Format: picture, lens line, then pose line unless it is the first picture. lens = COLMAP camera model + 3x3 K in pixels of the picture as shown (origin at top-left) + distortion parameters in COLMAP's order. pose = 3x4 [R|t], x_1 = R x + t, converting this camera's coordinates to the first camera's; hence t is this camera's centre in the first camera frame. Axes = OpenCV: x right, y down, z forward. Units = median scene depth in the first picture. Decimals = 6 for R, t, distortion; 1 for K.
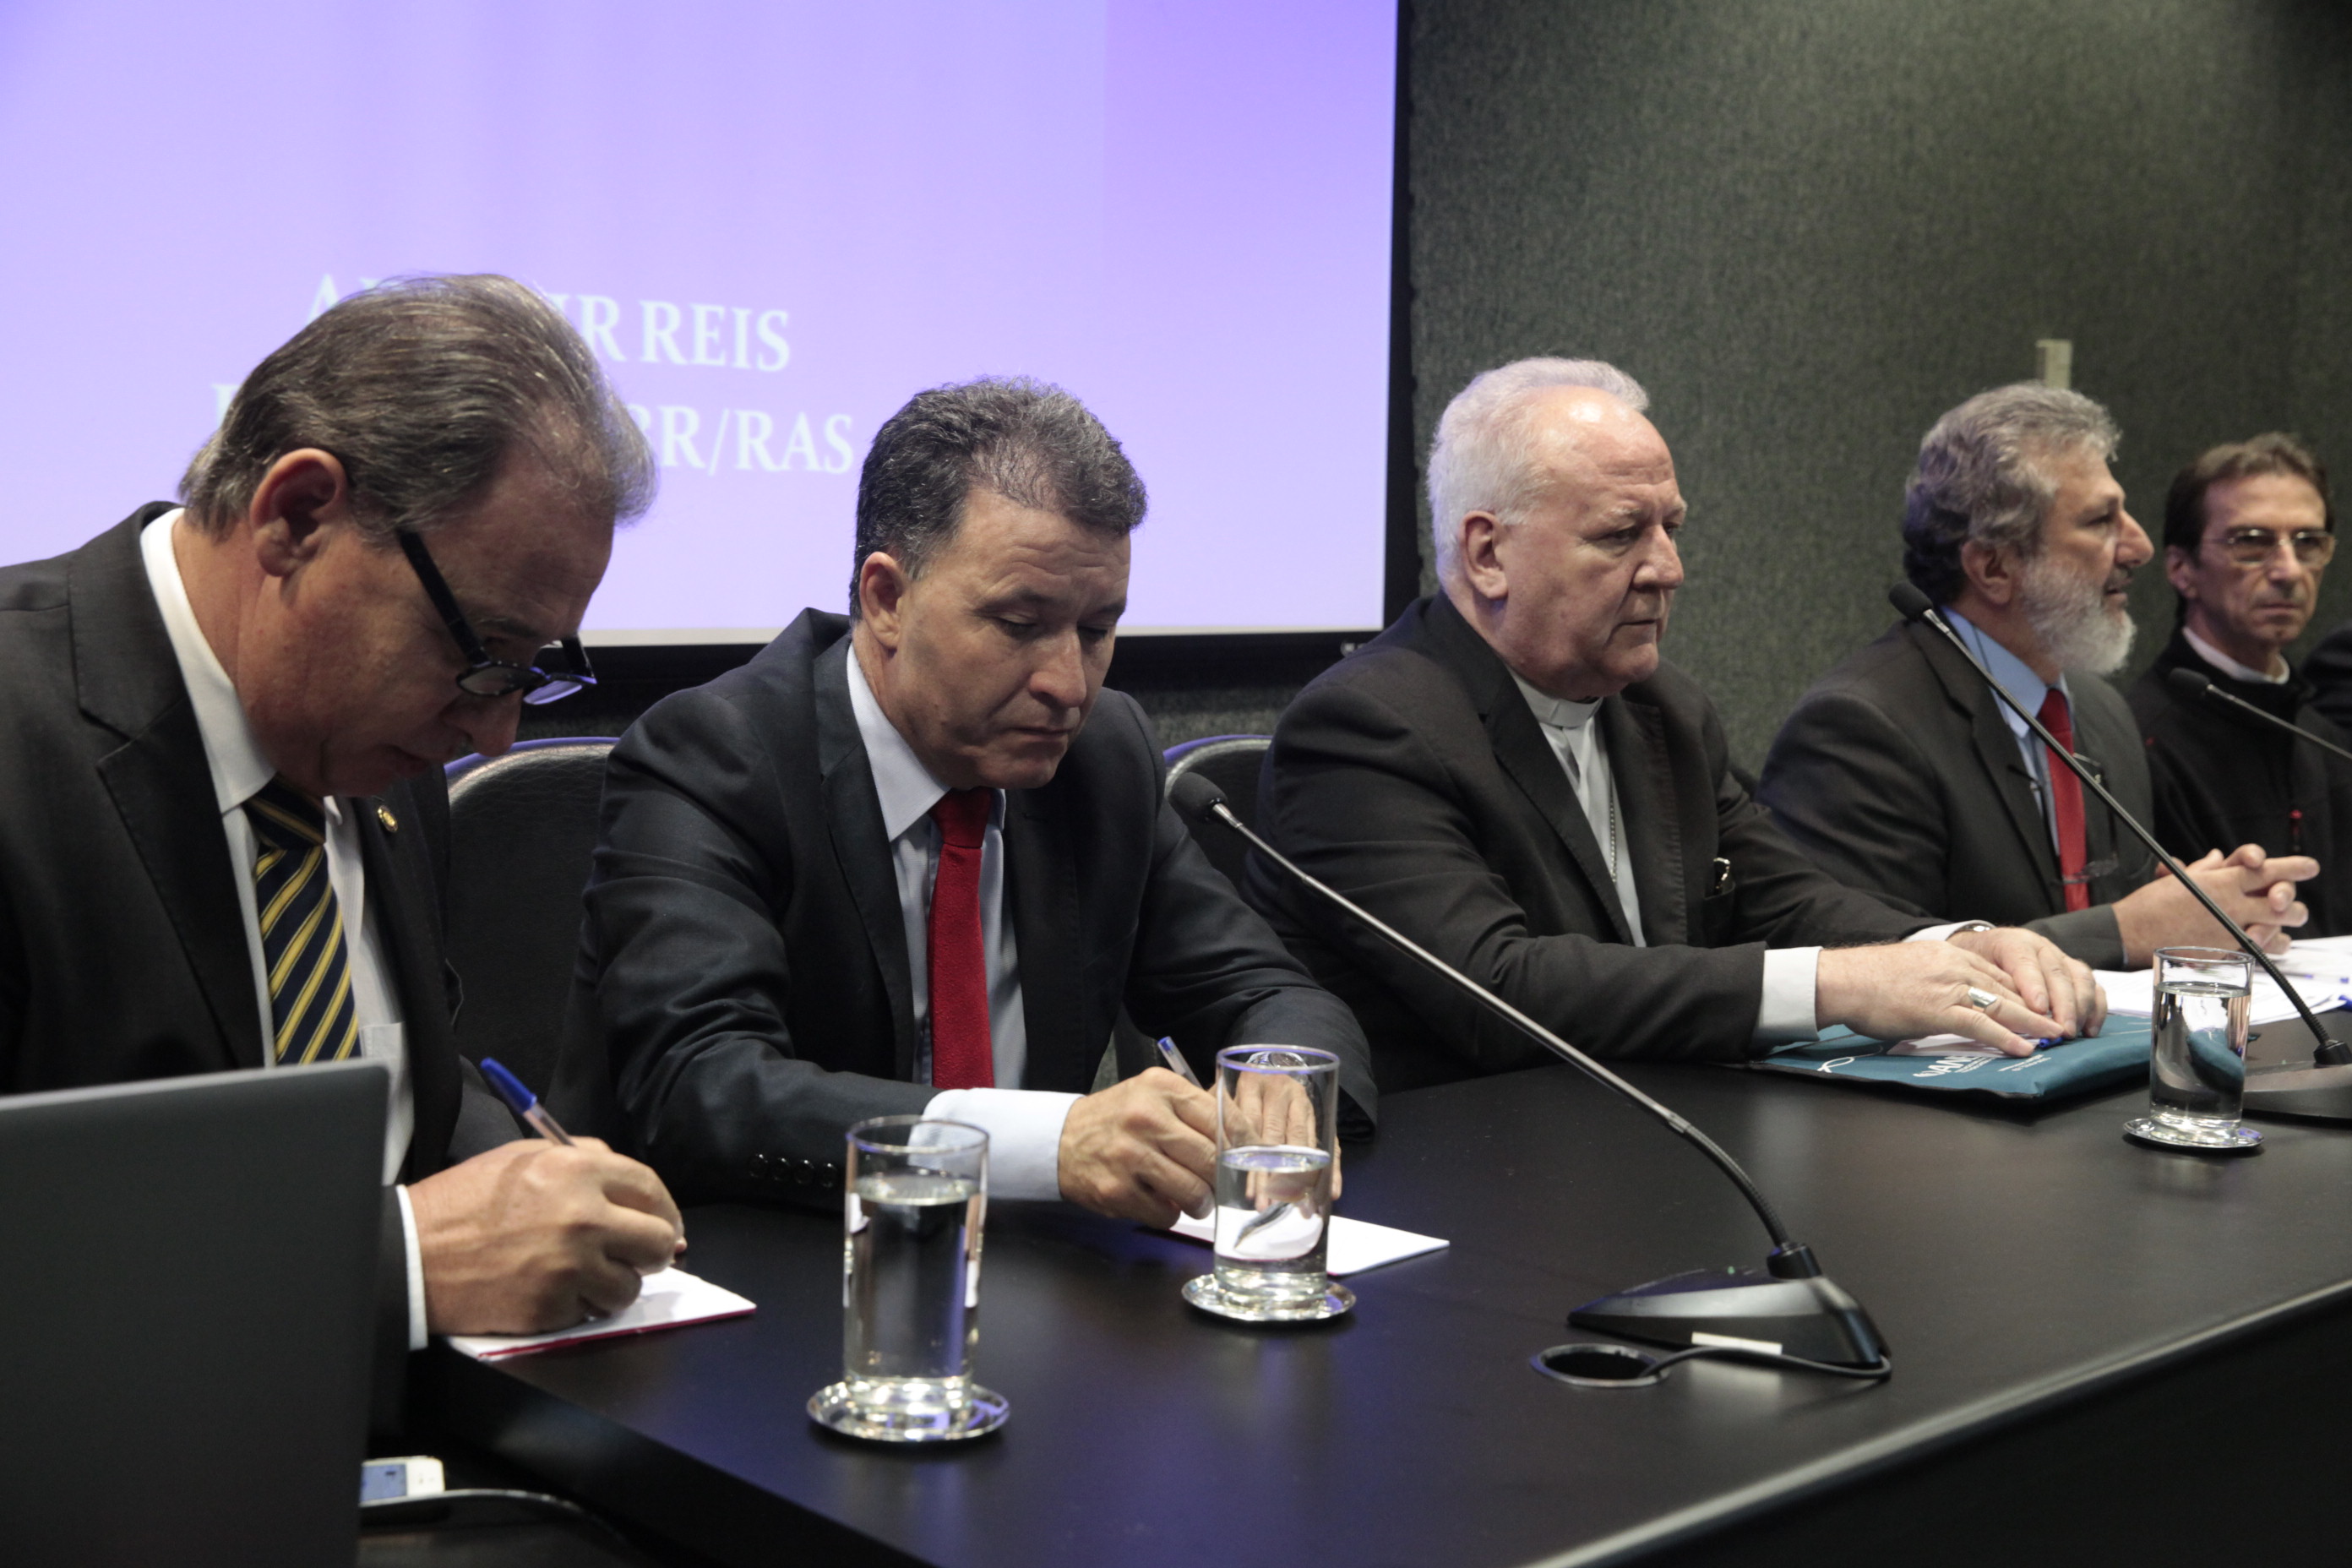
lens RADIAL K [[2976.9, 0, 1176.0], [0, 2976.9, 784.0], [0, 0, 1]] dist [0.050954, 0.123040]
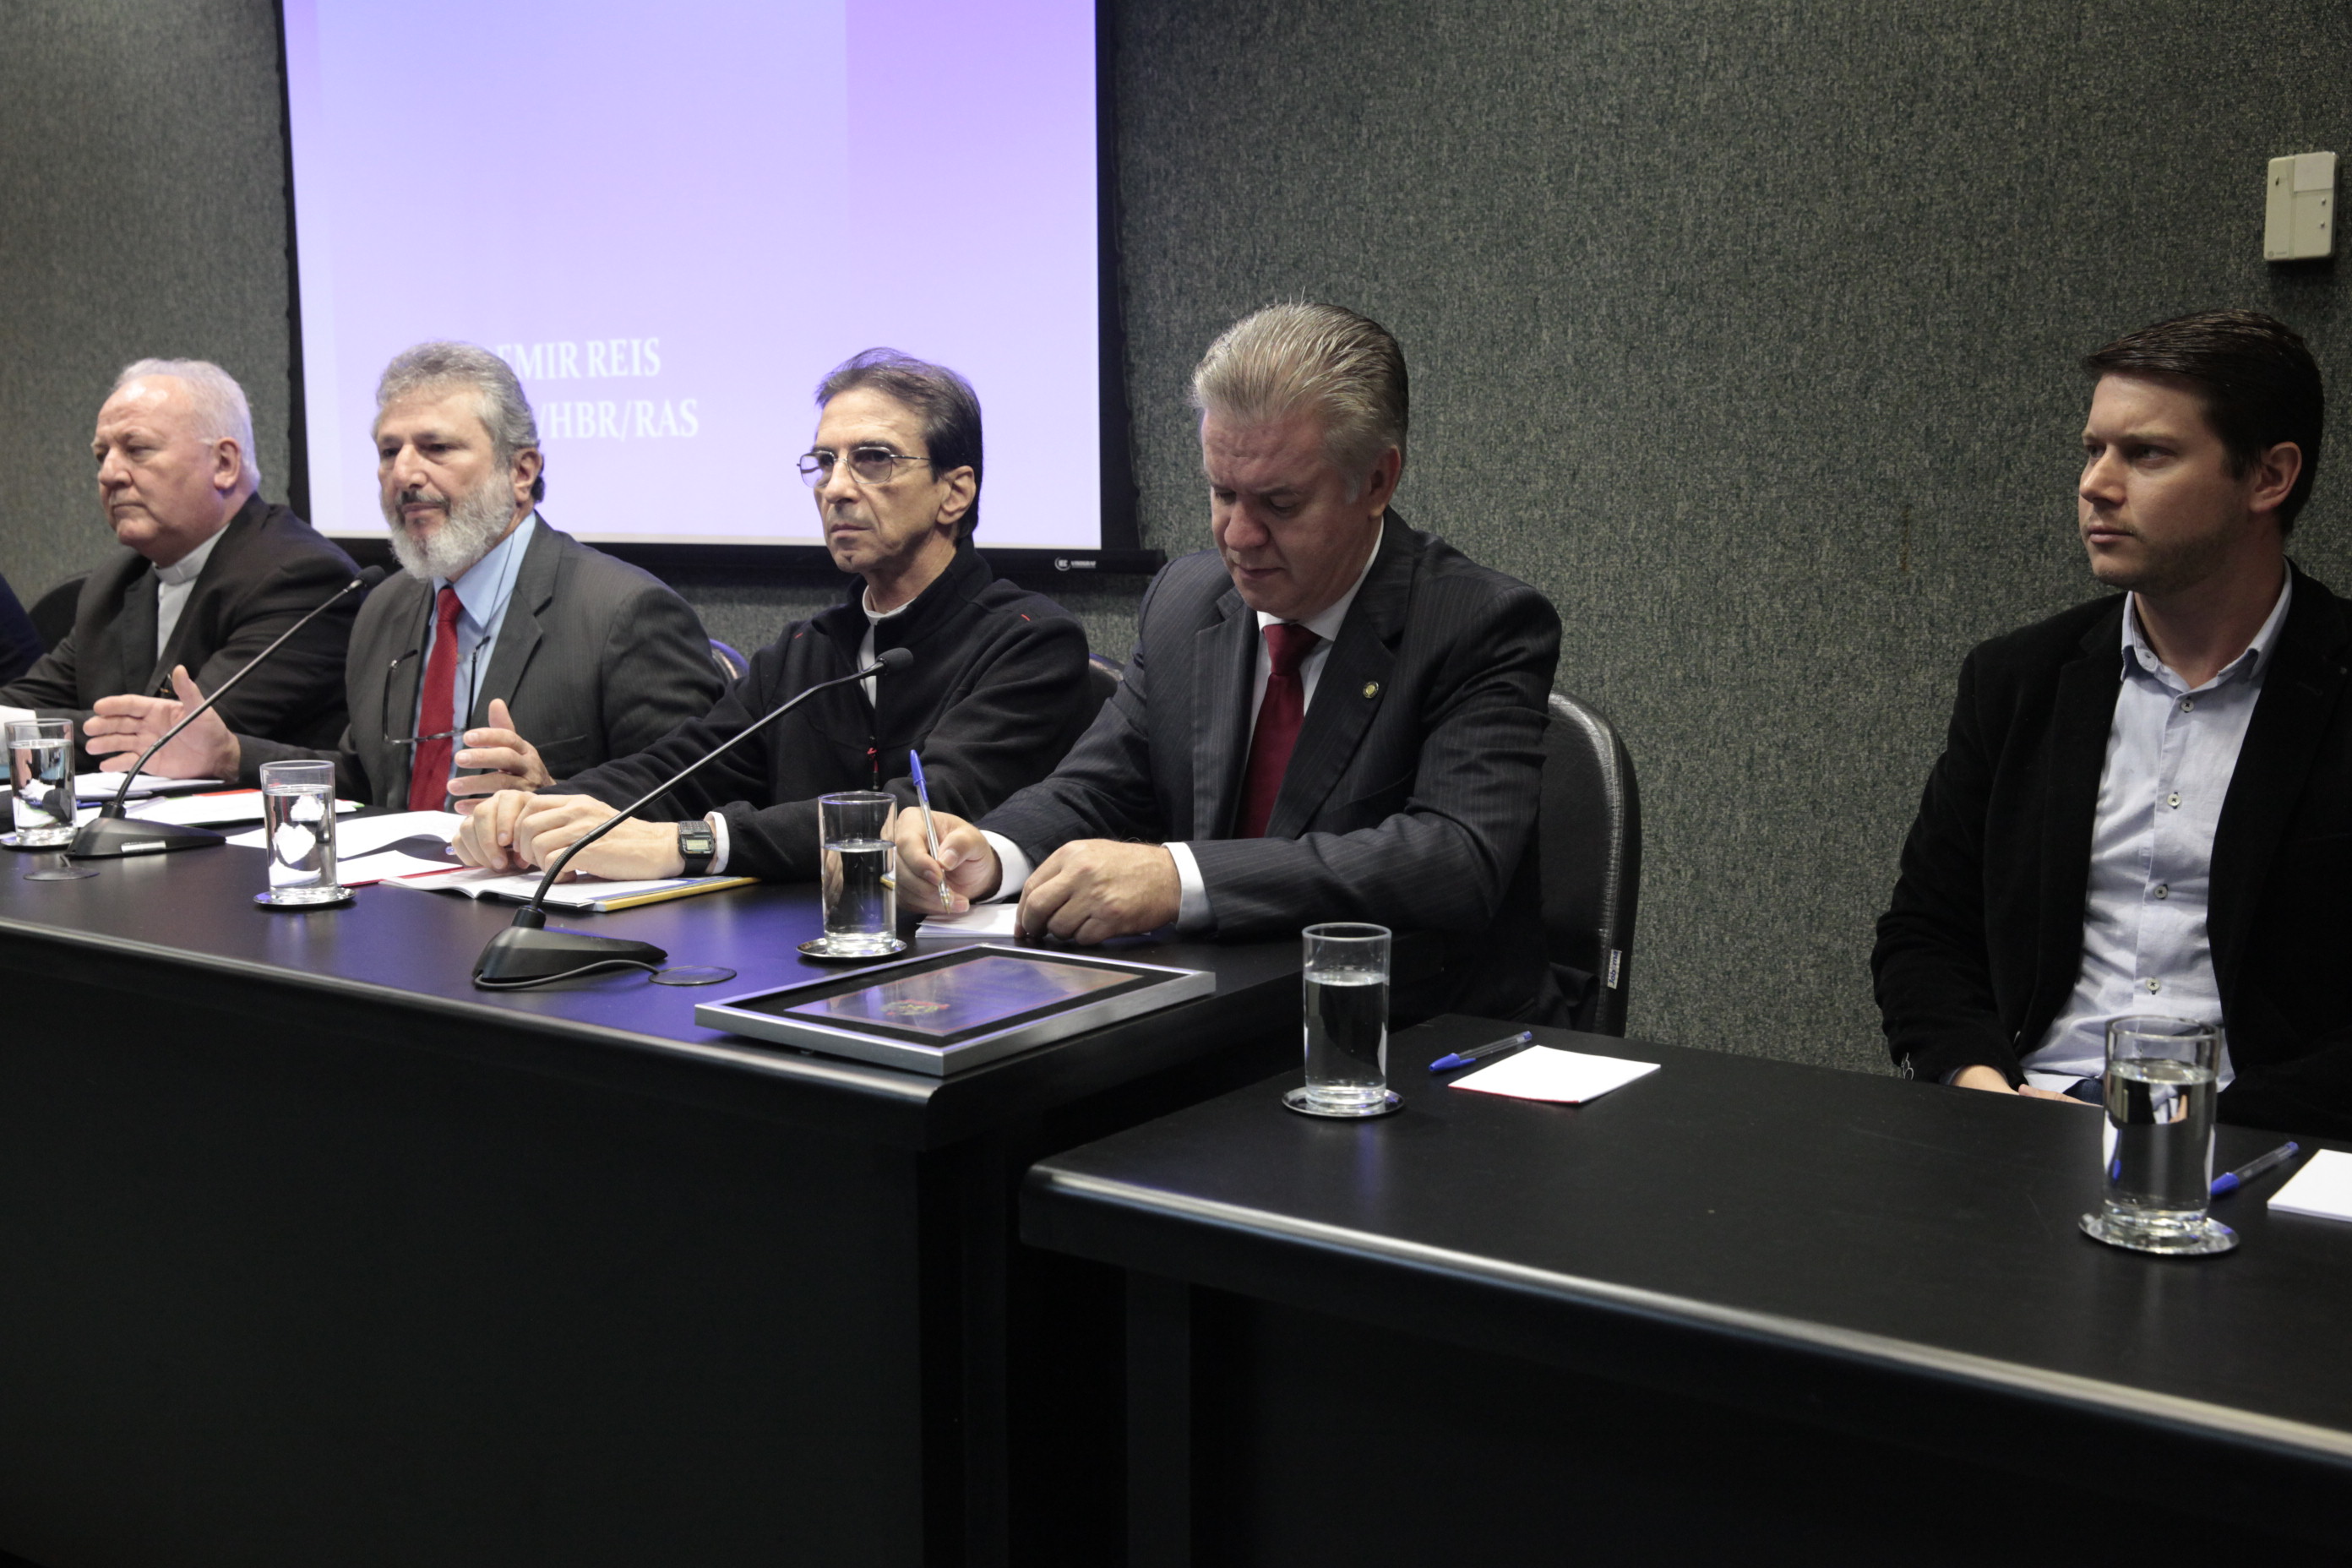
lens RADIAL K [[2466.6, 0, 1168.1], [0, 2466.6, 795.9], [0, 0, 1]] dist [-0.006138, 0.123417]
pose [[0.184029, 0.105464, -0.977247, 0.935724], [-0.081796, 0.992422, 0.091698, -0.042192], [0.979512, 0.063059, 0.191261, 0.765931]]
